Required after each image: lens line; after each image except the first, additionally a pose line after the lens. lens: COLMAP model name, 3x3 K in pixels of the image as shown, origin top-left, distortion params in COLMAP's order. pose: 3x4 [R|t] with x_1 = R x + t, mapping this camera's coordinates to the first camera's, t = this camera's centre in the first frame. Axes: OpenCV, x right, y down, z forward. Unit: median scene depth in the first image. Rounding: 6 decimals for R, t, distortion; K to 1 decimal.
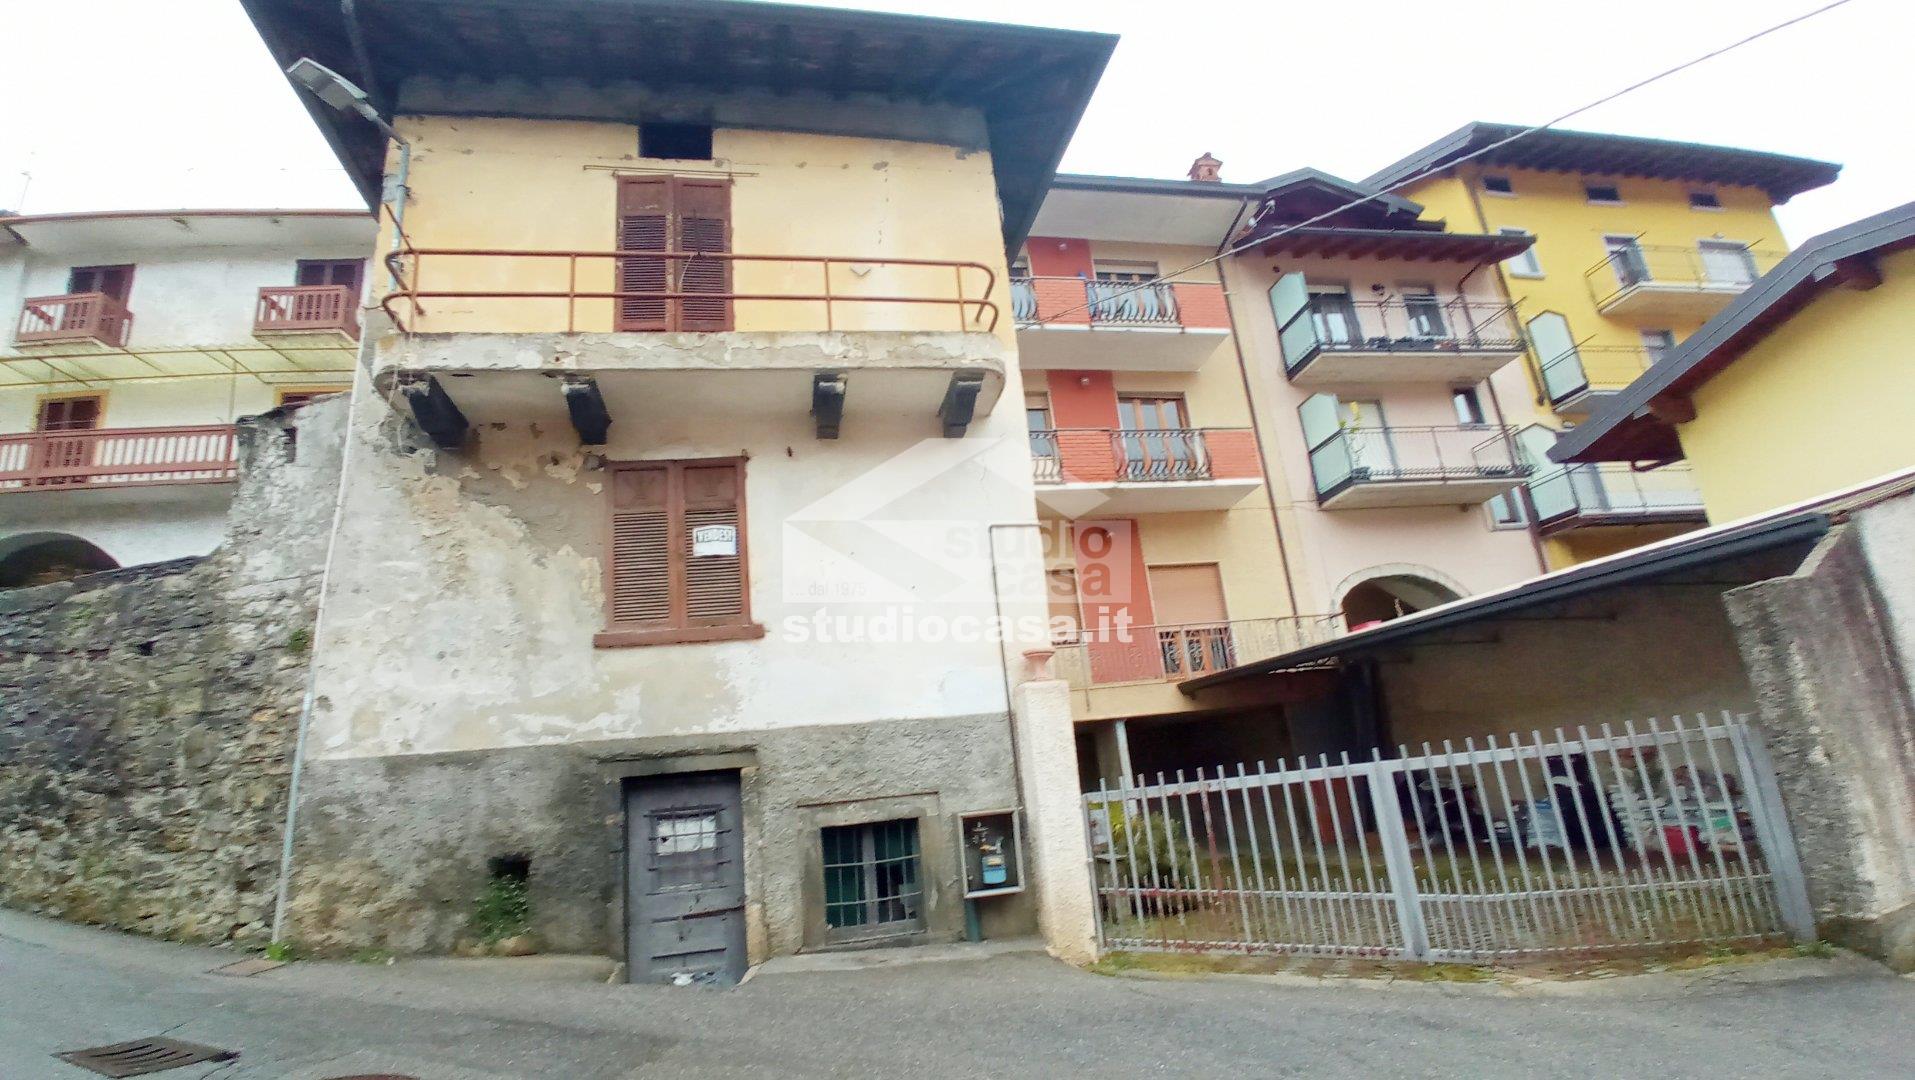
lens RADIAL K [[856.5, 0, 947.2], [0, 856.5, 560.5], [0, 0, 1]] dist [-0.032570, 0.000781]
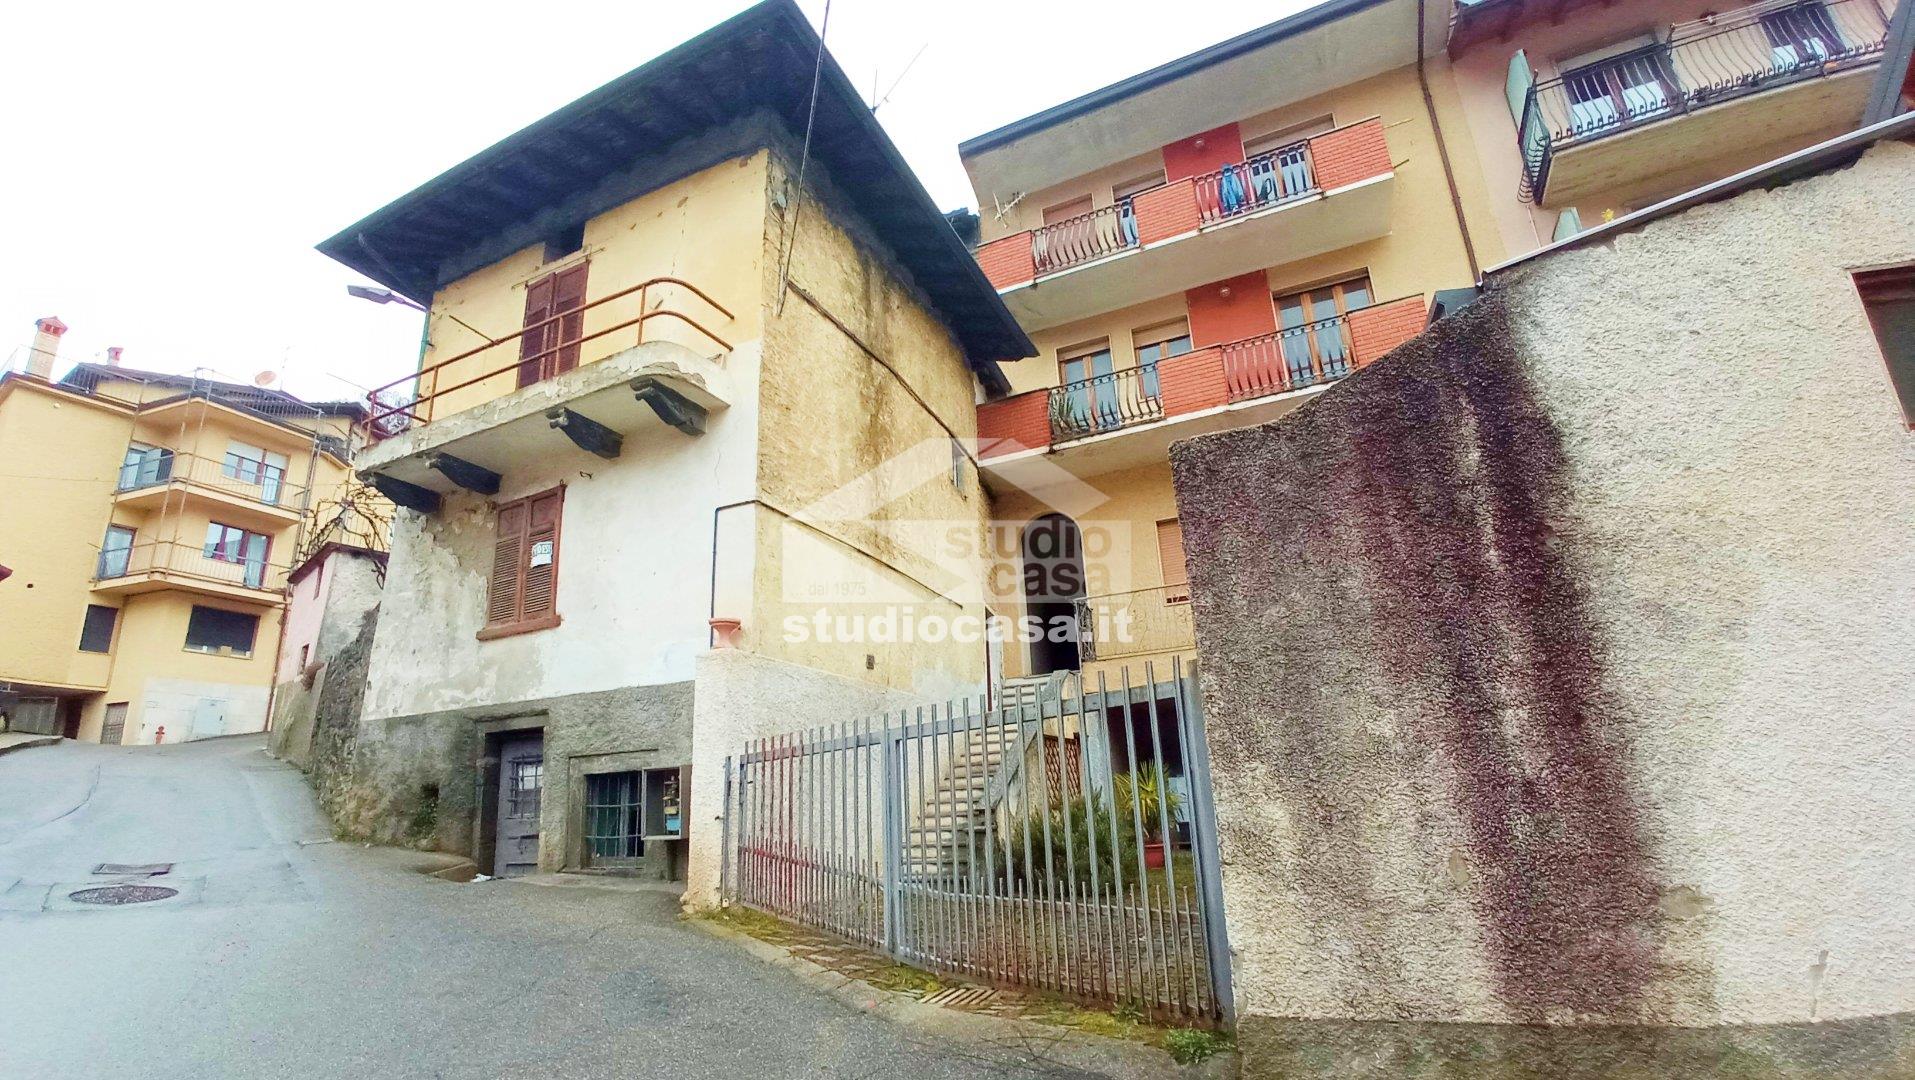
lens RADIAL K [[851.9, 0, 956.9], [0, 851.9, 564.6], [0, 0, 1]] dist [-0.021539, 0.000073]
pose [[0.808768, -0.103936, -0.578871, 1.049204], [0.125677, 0.992068, -0.002536, 0.080535], [0.574543, -0.070699, 0.815415, 0.327467]]
